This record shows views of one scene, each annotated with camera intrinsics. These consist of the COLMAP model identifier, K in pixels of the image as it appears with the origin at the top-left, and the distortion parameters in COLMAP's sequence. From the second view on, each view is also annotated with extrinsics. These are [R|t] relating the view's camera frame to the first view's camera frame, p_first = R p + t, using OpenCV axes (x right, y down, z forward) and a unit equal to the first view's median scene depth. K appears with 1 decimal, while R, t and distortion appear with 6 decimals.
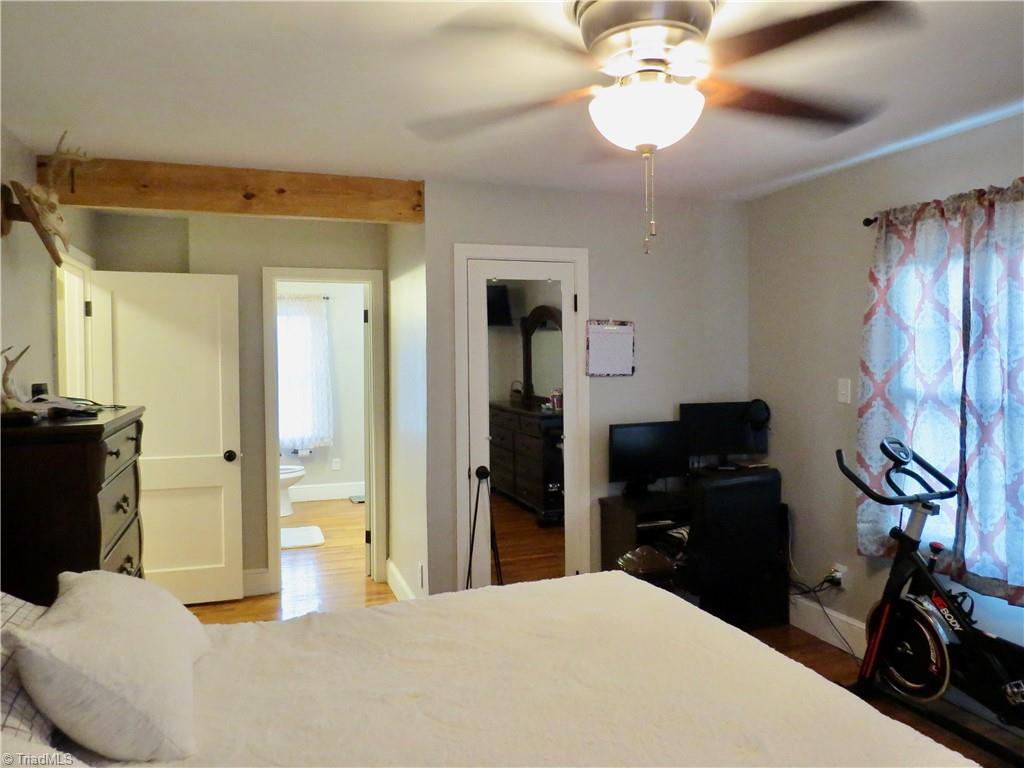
lens RADIAL K [[734.6, 0, 515.7], [0, 734.6, 380.6], [0, 0, 1]] dist [-0.023852, 0.001023]
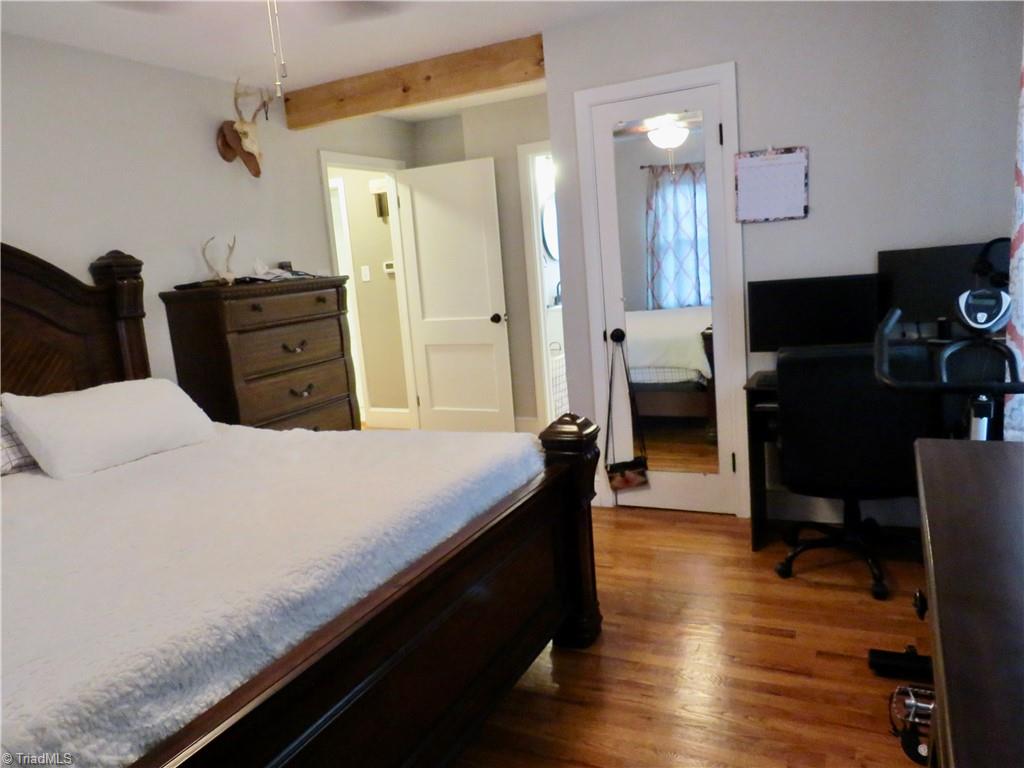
lens RADIAL K [[734.6, 0, 516.4], [0, 734.6, 380.6], [0, 0, 1]] dist [-0.023852, 0.001023]
pose [[0.693304, 0.070860, -0.717153, 0.520651], [0.051897, 0.987661, 0.147760, 0.033549], [0.718775, -0.139661, 0.681071, 0.233082]]
